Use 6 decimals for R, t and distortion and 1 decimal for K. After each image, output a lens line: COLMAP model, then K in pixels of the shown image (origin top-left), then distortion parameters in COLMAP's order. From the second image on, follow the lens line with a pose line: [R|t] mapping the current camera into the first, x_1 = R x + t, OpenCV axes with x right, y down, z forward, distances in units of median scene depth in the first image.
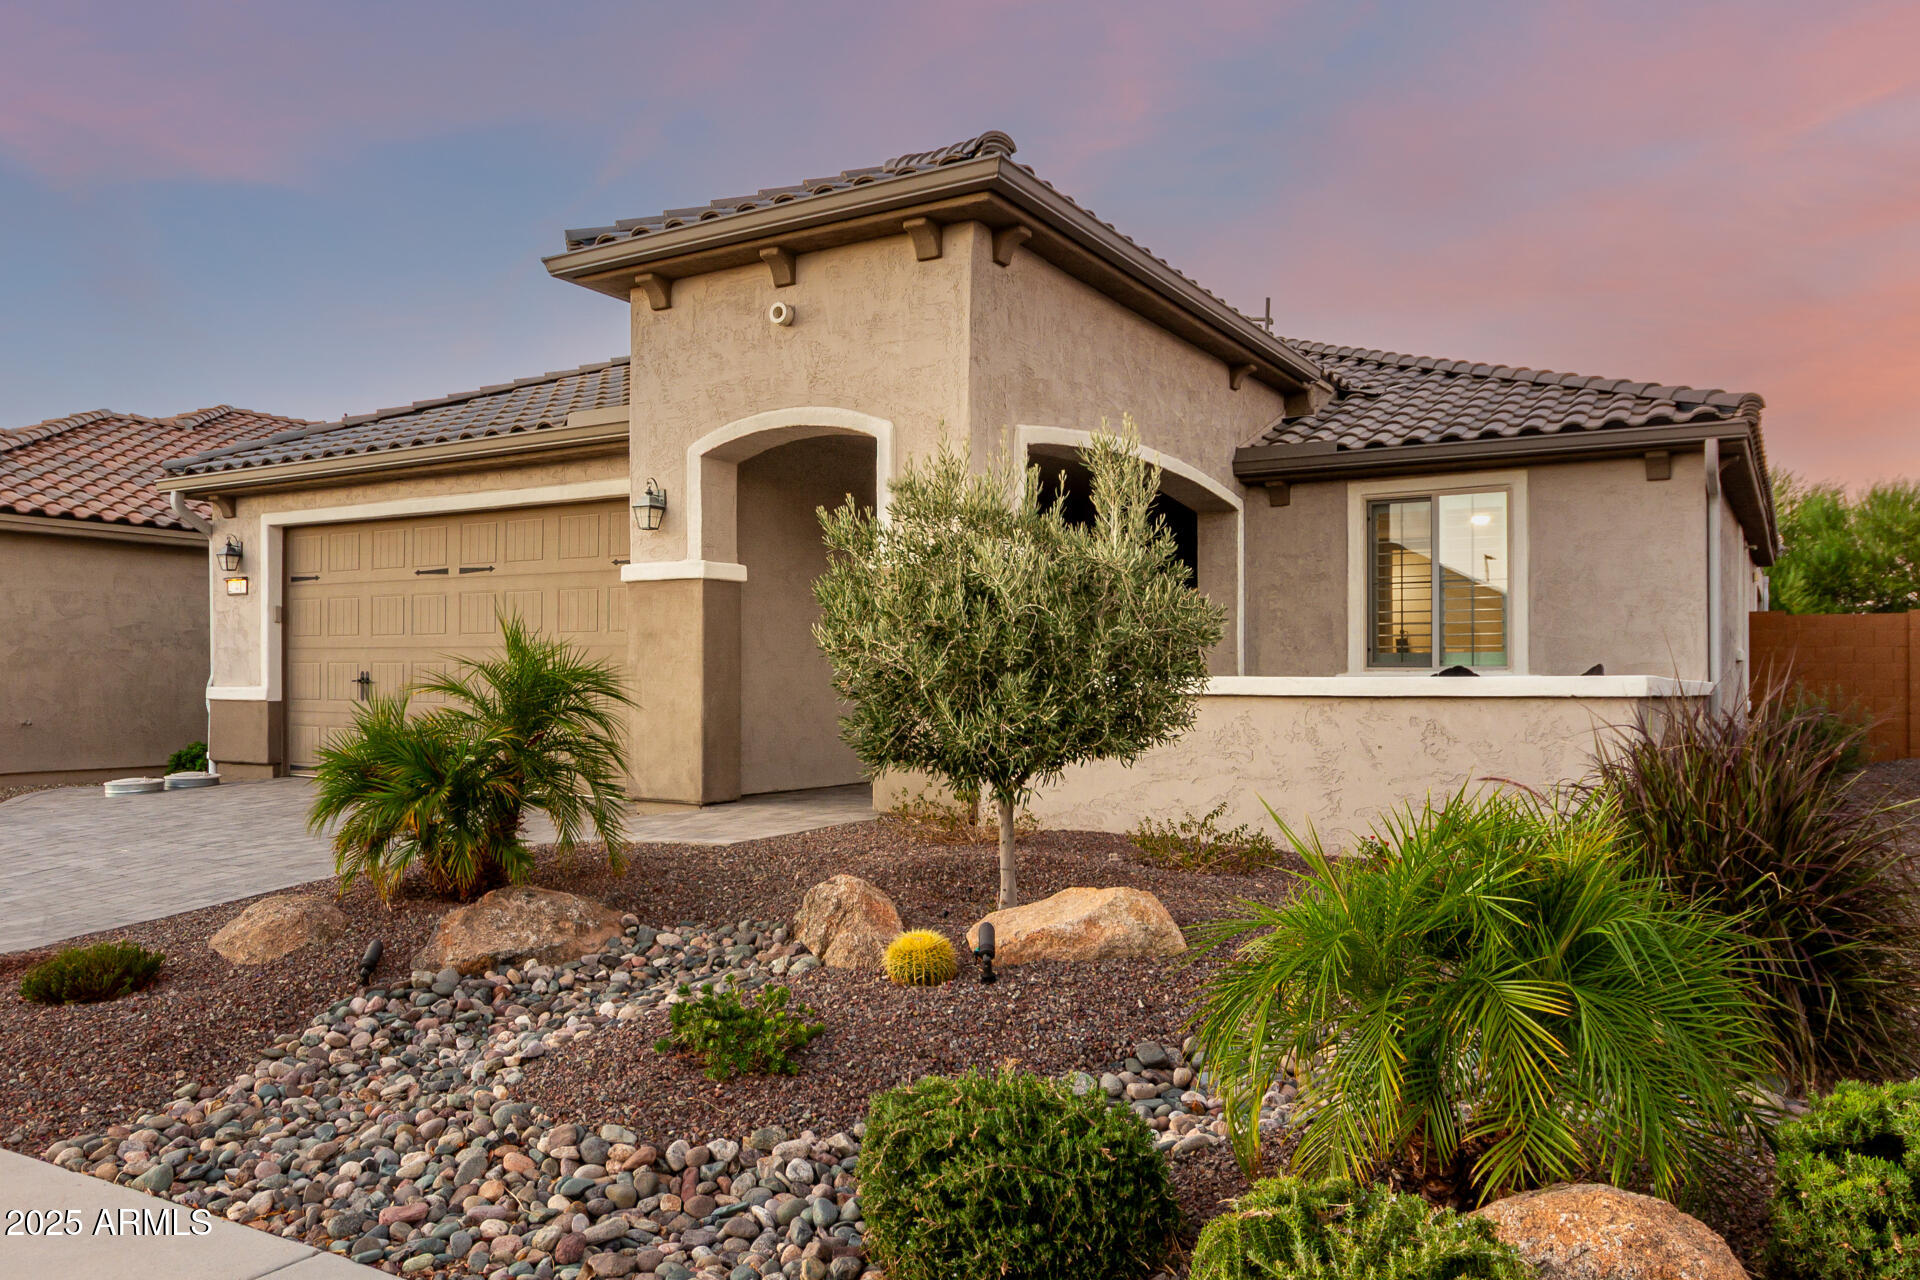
lens RADIAL K [[1349.7, 0, 960.0], [0, 1349.7, 671.8], [0, 0, 1]] dist [-0.005724, -0.000297]
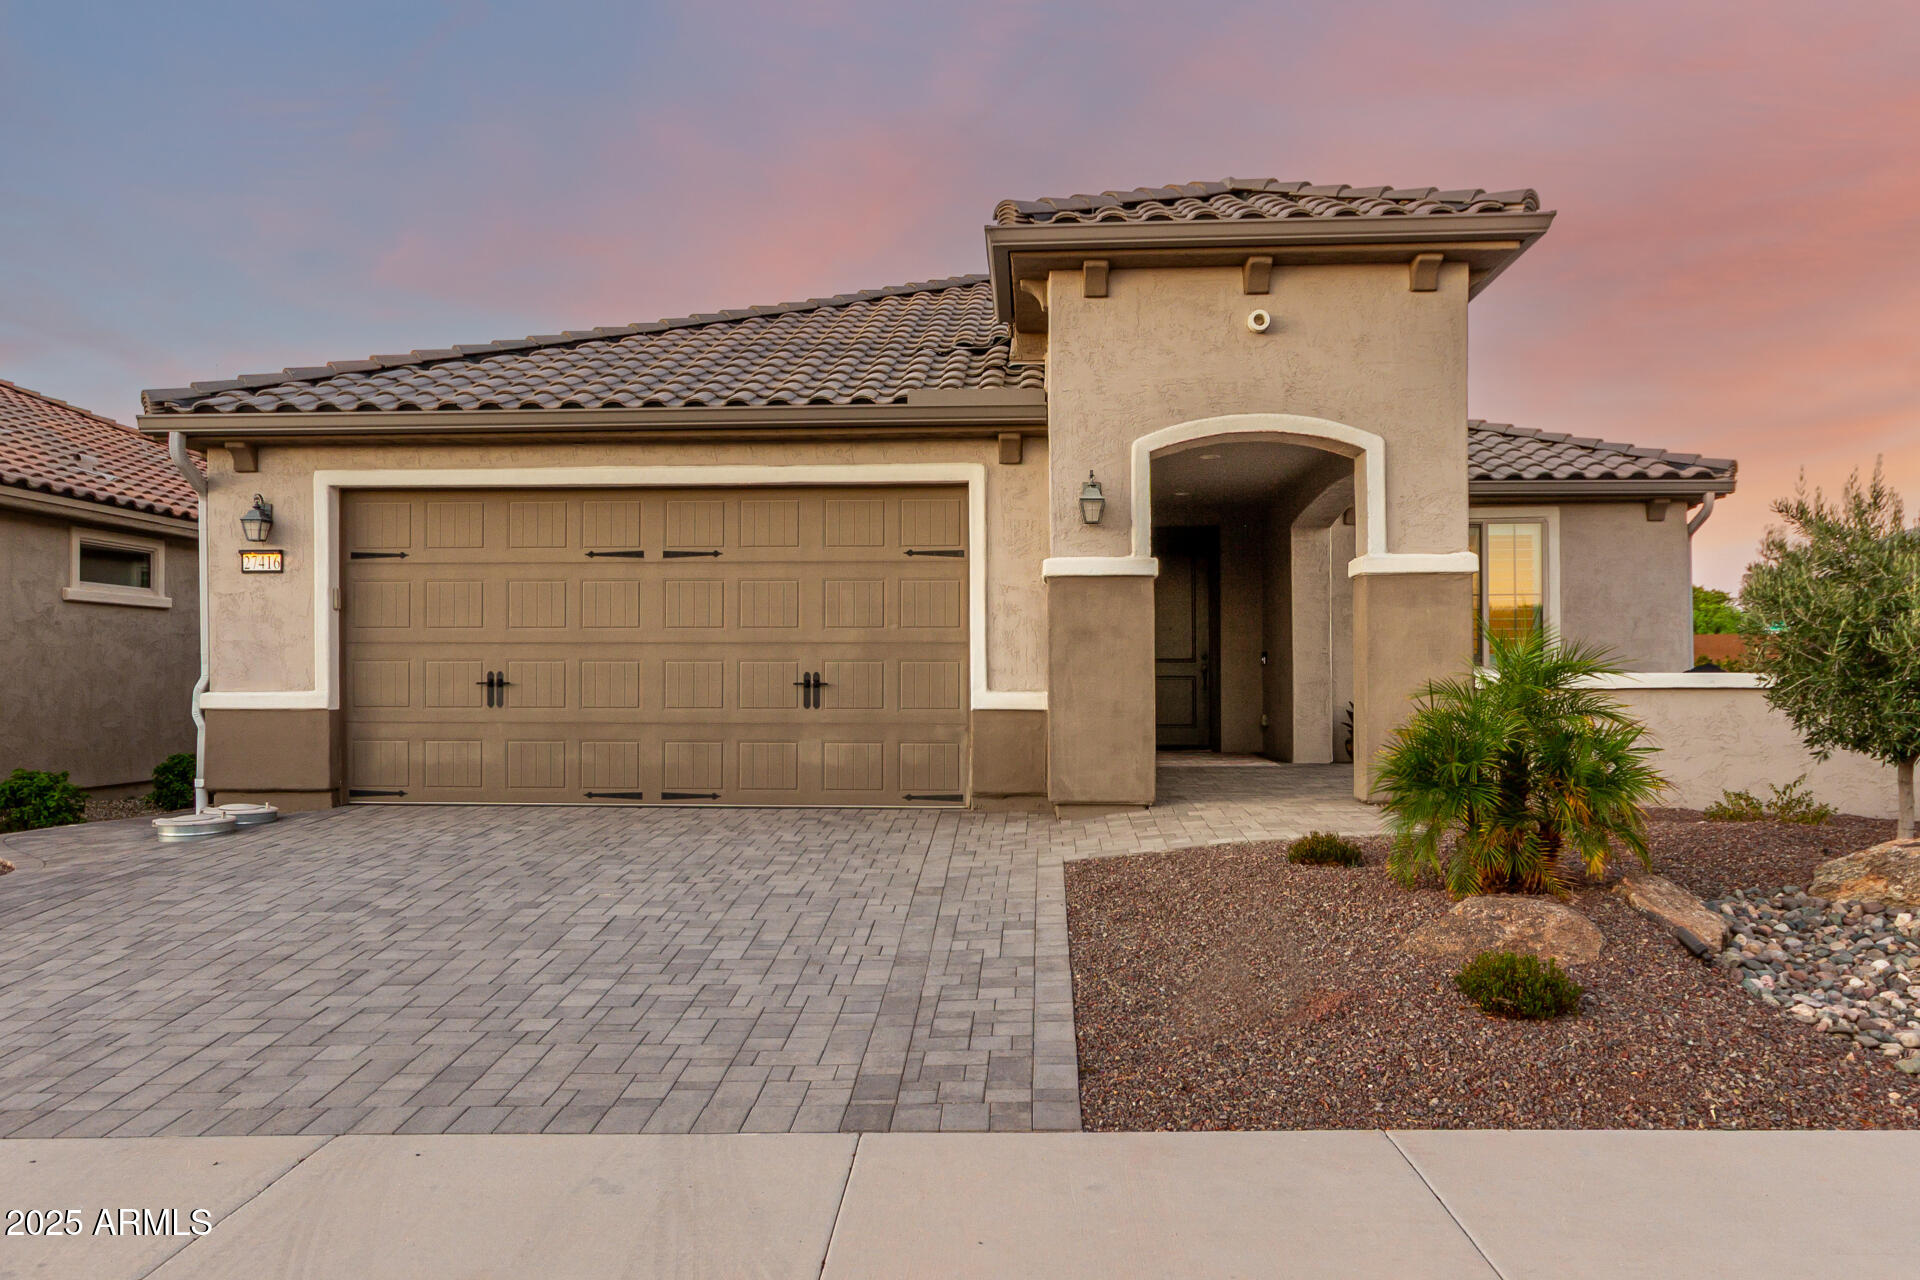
lens RADIAL K [[1349.7, 0, 960.0], [0, 1349.7, 671.8], [0, 0, 1]] dist [-0.005724, -0.000297]
pose [[0.886242, -0.002317, 0.463217, -0.626436], [0.002422, 0.999997, 0.000369, 0.000259], [-0.463216, 0.000794, 0.886245, 0.152795]]
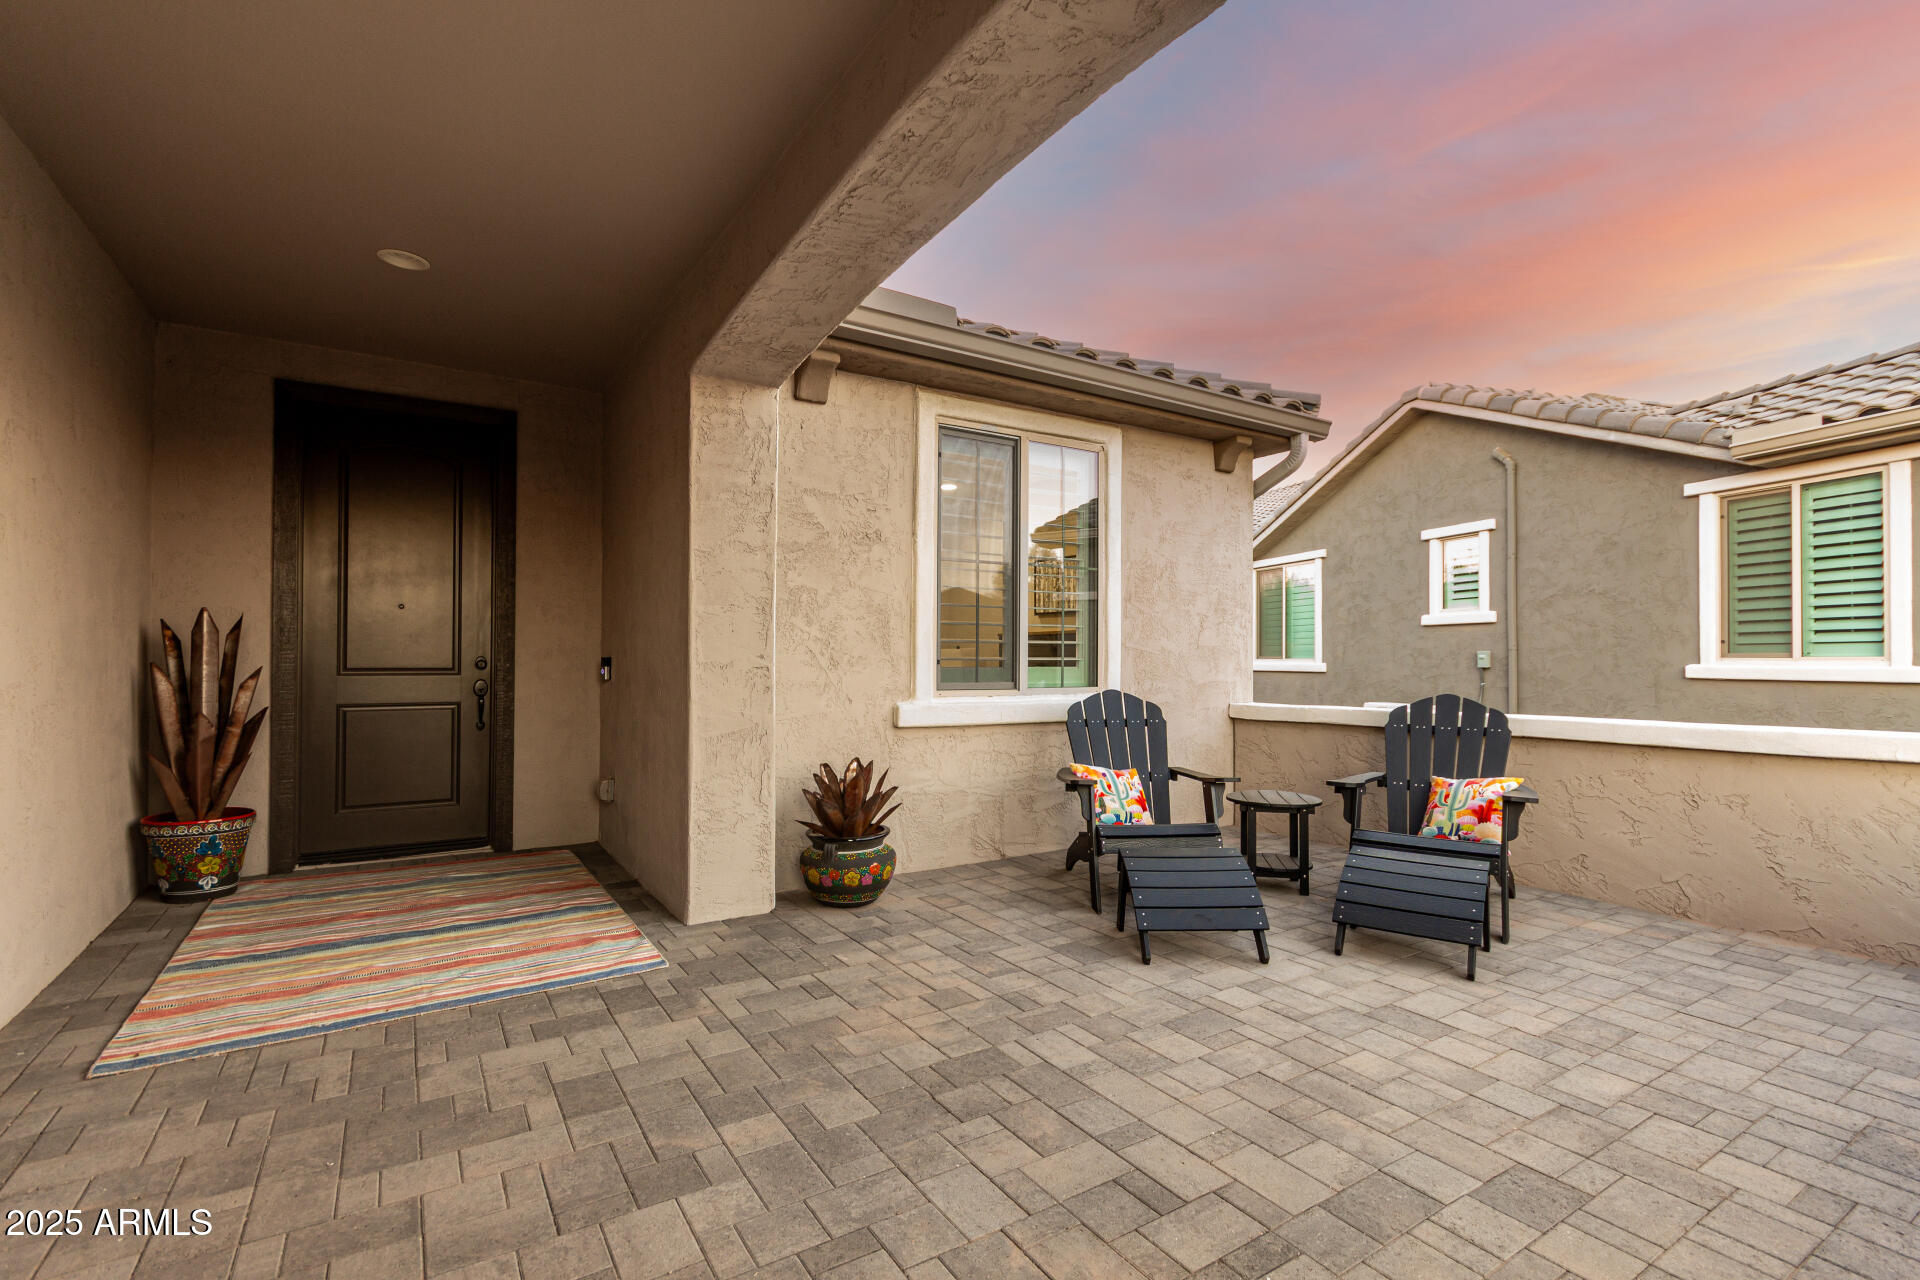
lens RADIAL K [[885.0, 0, 953.4], [0, 885.0, 654.2], [0, 0, 1]] dist [-0.000165, 0.000000]
pose [[0.439755, 0.006163, 0.898097, -0.063951], [-0.007460, 0.999967, -0.003210, -0.020005], [-0.898087, -0.005288, 0.439786, 0.844699]]
